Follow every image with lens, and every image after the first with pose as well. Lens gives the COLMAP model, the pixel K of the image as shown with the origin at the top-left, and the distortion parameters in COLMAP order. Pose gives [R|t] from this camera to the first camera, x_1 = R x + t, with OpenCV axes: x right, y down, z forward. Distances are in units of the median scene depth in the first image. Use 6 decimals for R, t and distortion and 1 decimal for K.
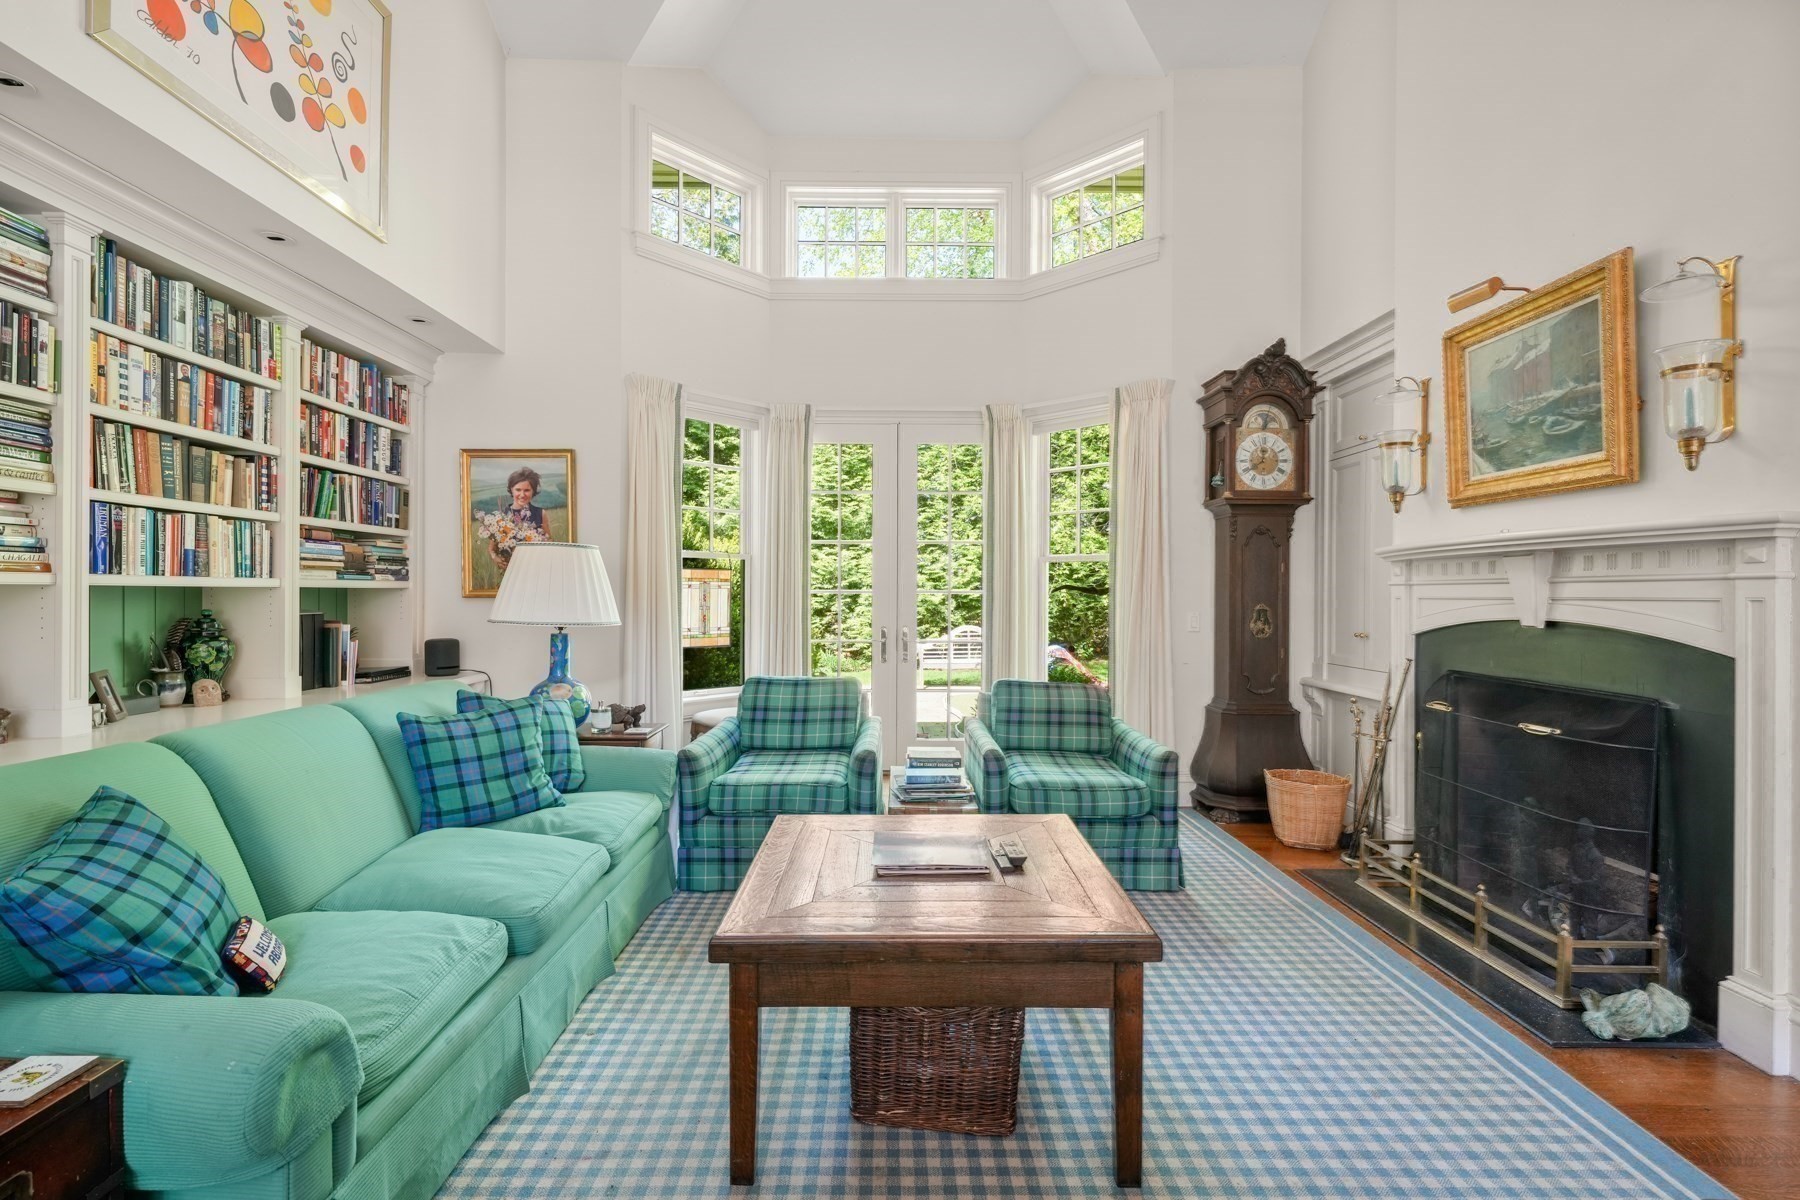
lens RADIAL K [[813.3, 0, 900.0], [0, 813.3, 600.0], [0, 0, 1]] dist [-0.000023, -0.000280]
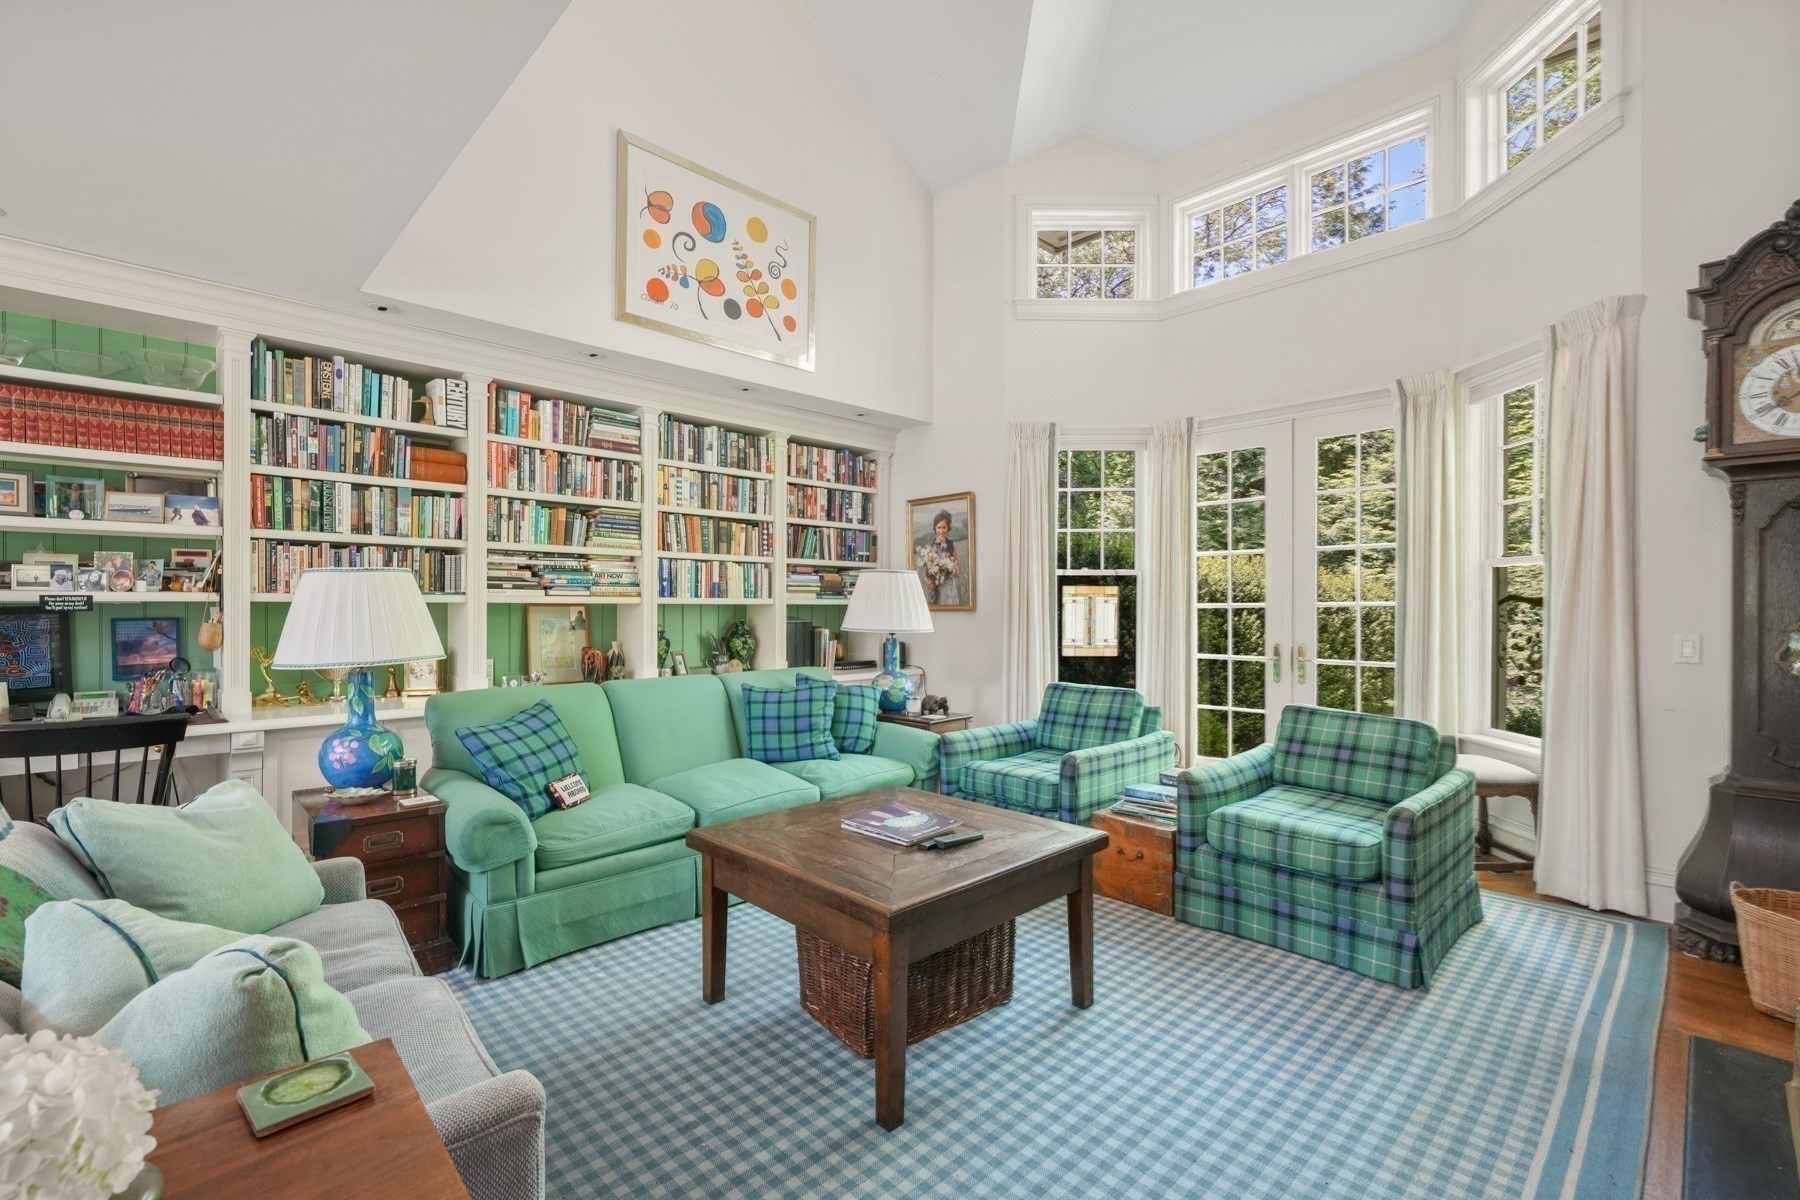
lens RADIAL K [[790.1, 0, 901.3], [0, 790.1, 613.6], [0, 0, 1]] dist [-0.000753, 0.000152]
pose [[0.690257, 0.002623, -0.723559, 0.532726], [-0.004571, 0.999989, -0.000736, 0.002474], [0.723550, 0.003815, 0.690262, 0.123582]]
